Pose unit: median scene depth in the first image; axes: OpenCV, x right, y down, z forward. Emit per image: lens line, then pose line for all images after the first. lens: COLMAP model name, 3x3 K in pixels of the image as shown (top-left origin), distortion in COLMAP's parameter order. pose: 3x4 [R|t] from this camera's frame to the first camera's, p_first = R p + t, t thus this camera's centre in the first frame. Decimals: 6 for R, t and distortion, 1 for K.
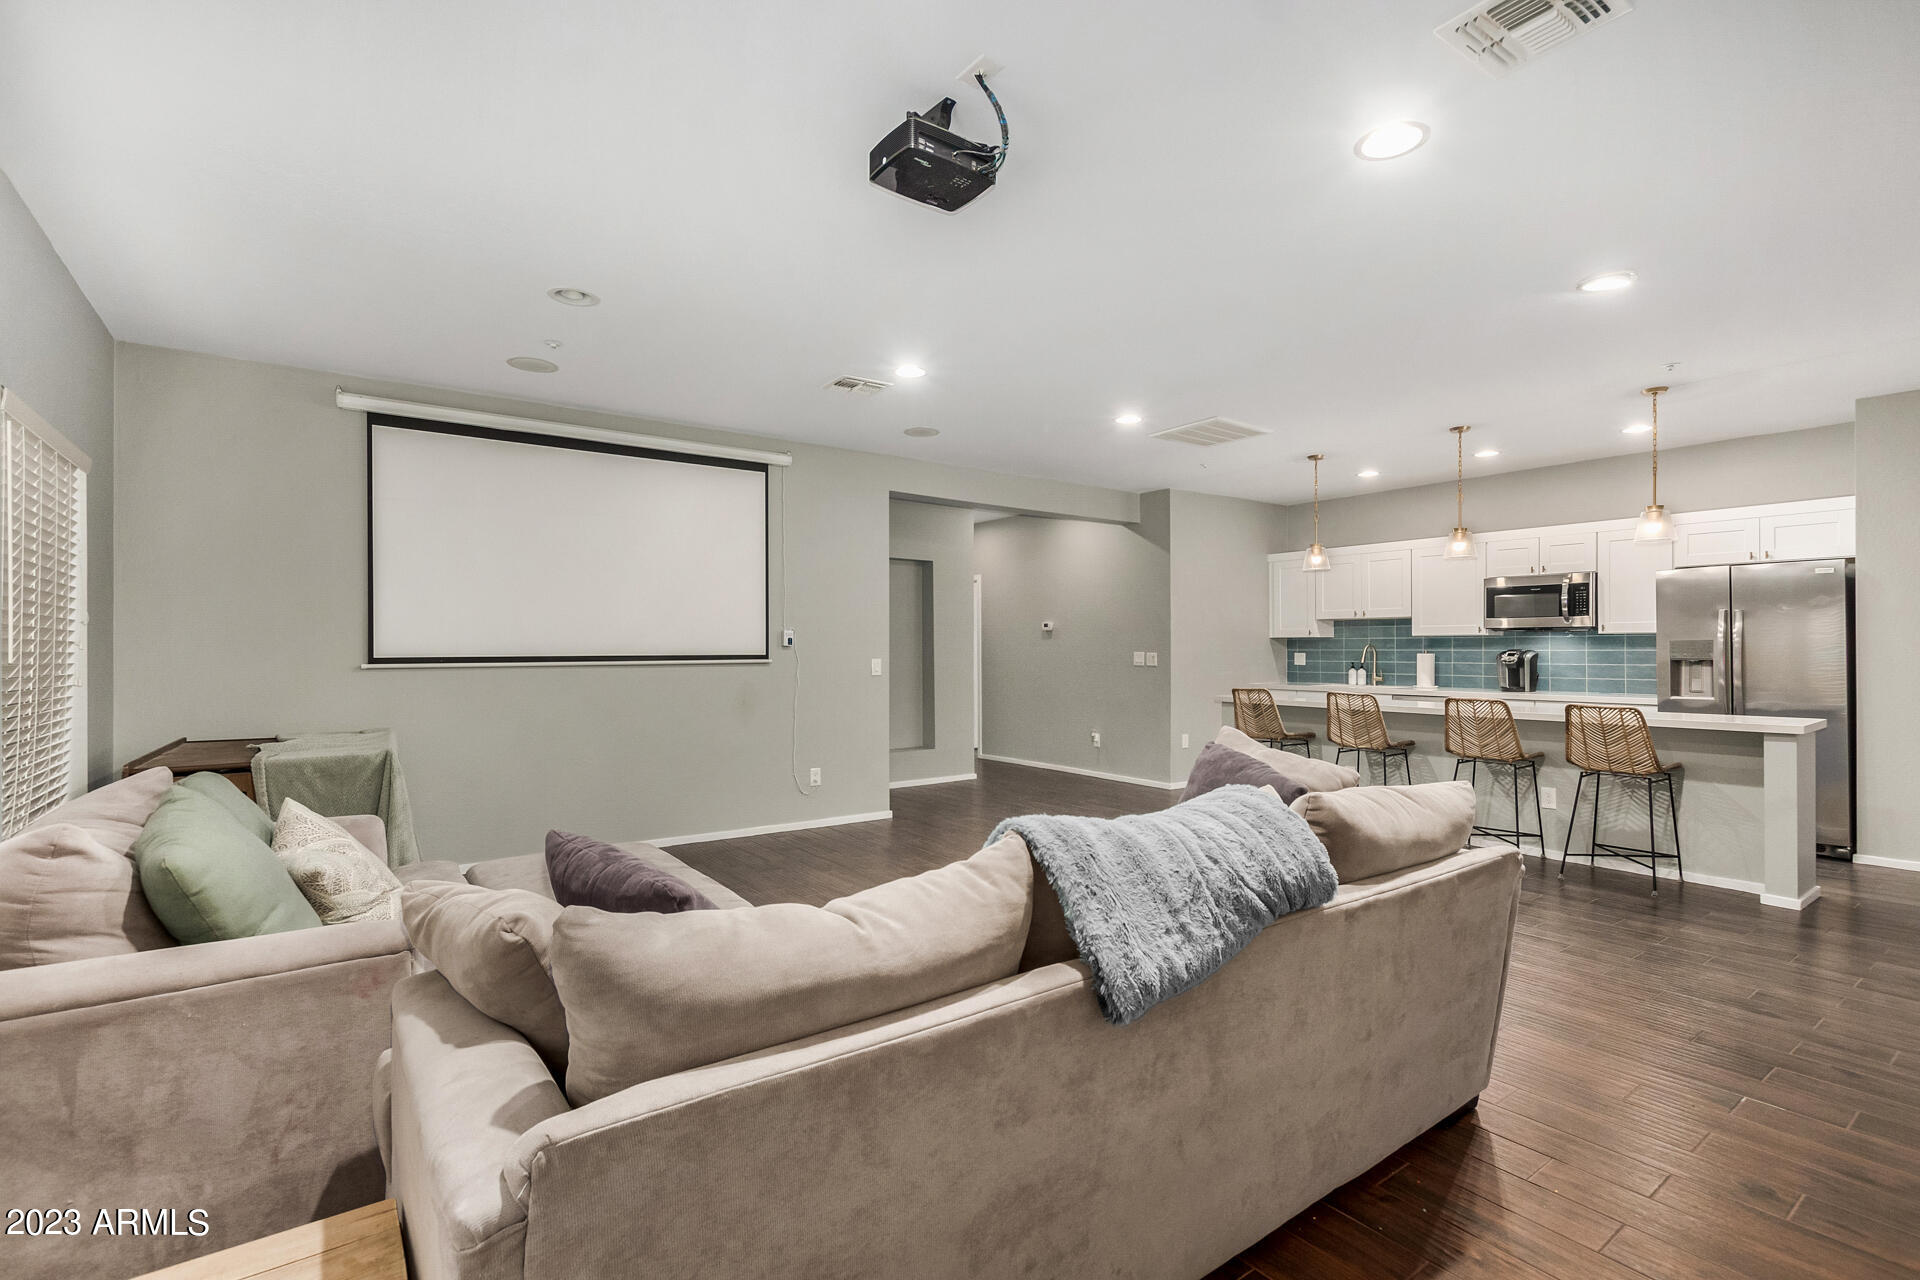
lens RADIAL K [[895.4, 0, 966.6], [0, 895.4, 648.2], [0, 0, 1]] dist [0.004443, -0.000206]
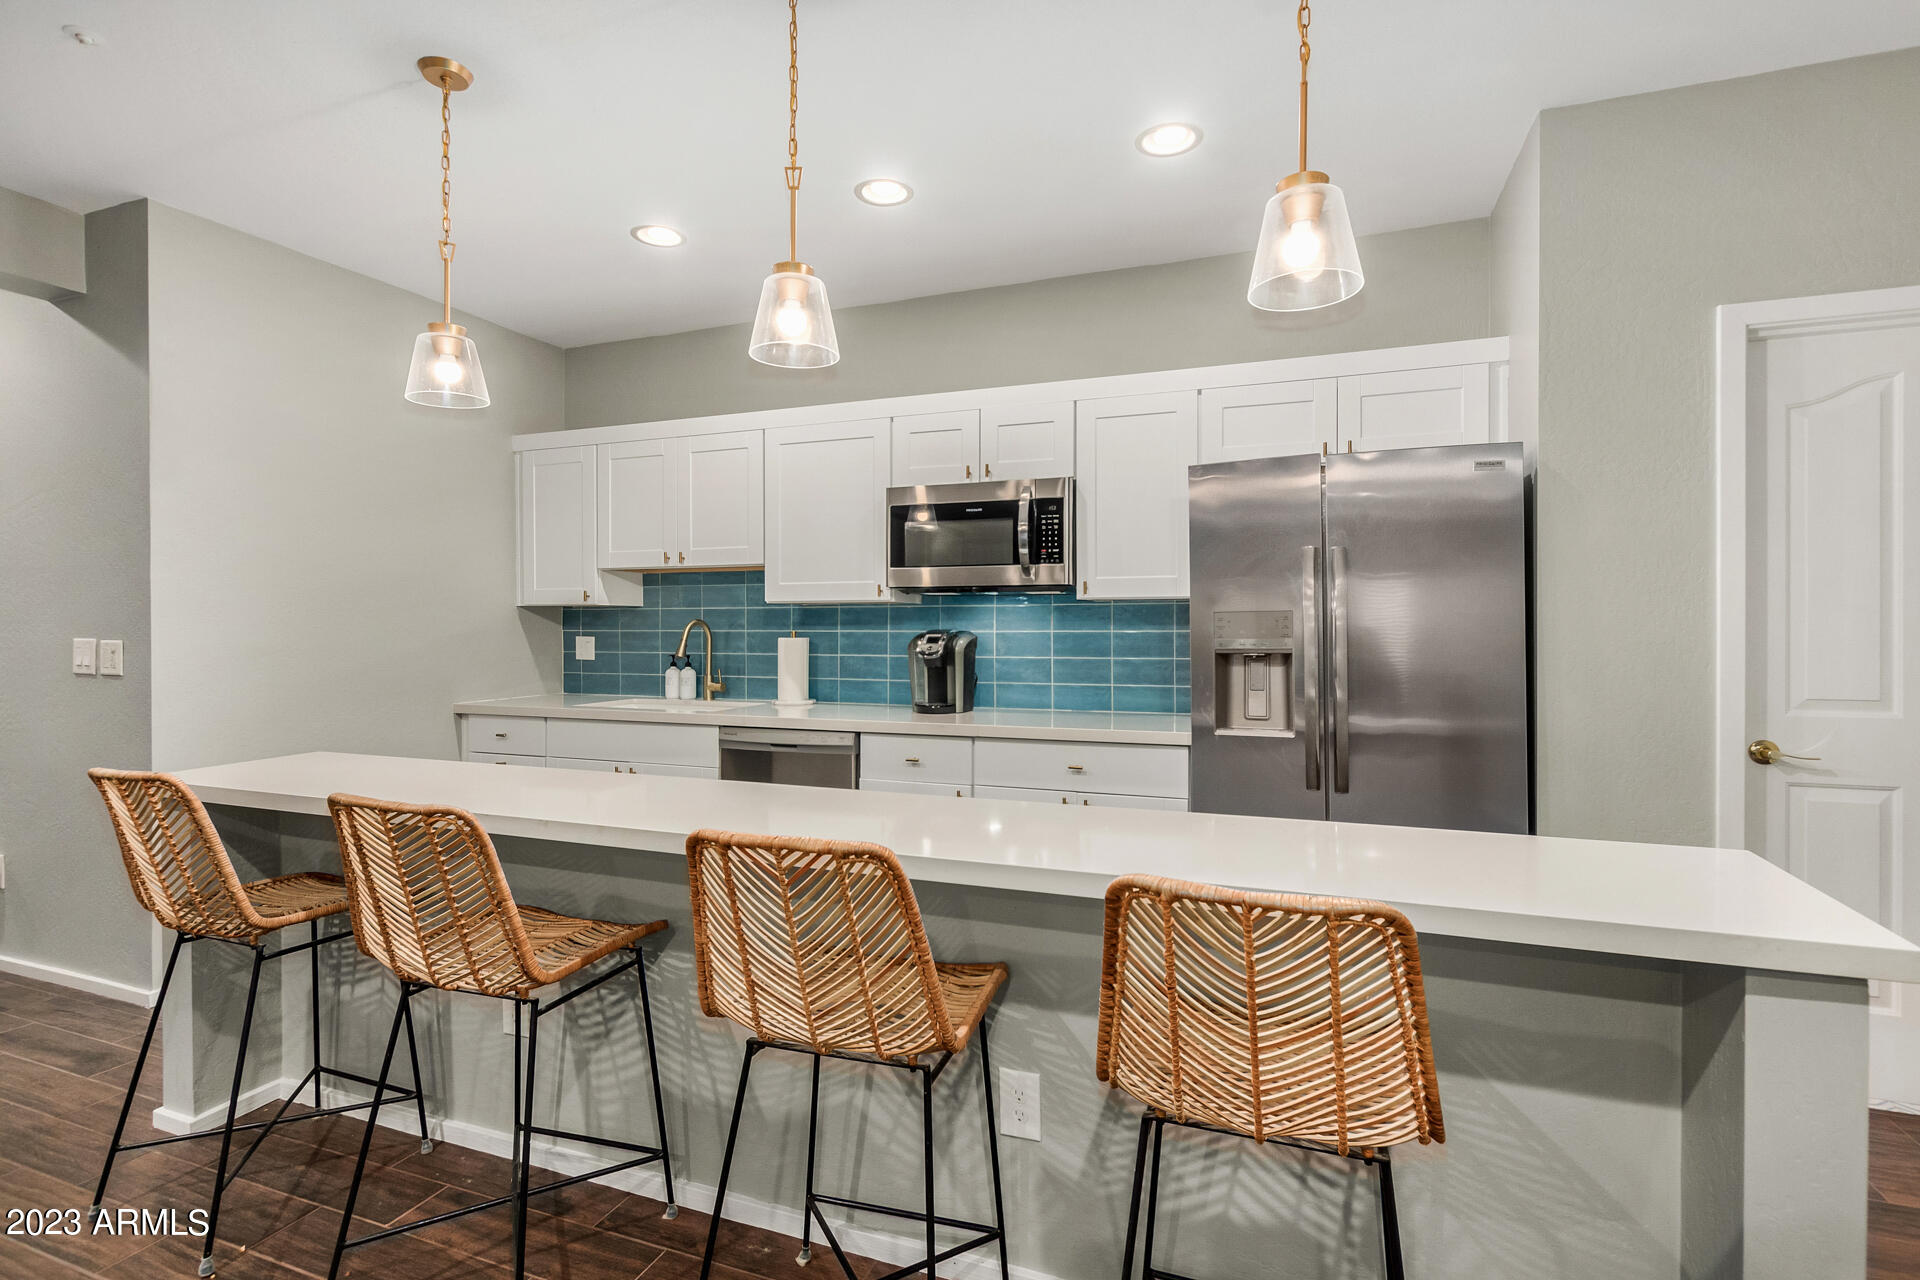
lens RADIAL K [[895.4, 0, 962.5], [0, 895.4, 632.1], [0, 0, 1]] dist [0.004443, -0.000206]
pose [[0.843923, -0.002153, 0.536460, 0.347456], [-0.001340, 0.999980, 0.006120, -0.000624], [-0.536463, -0.005884, 0.843904, 0.559775]]
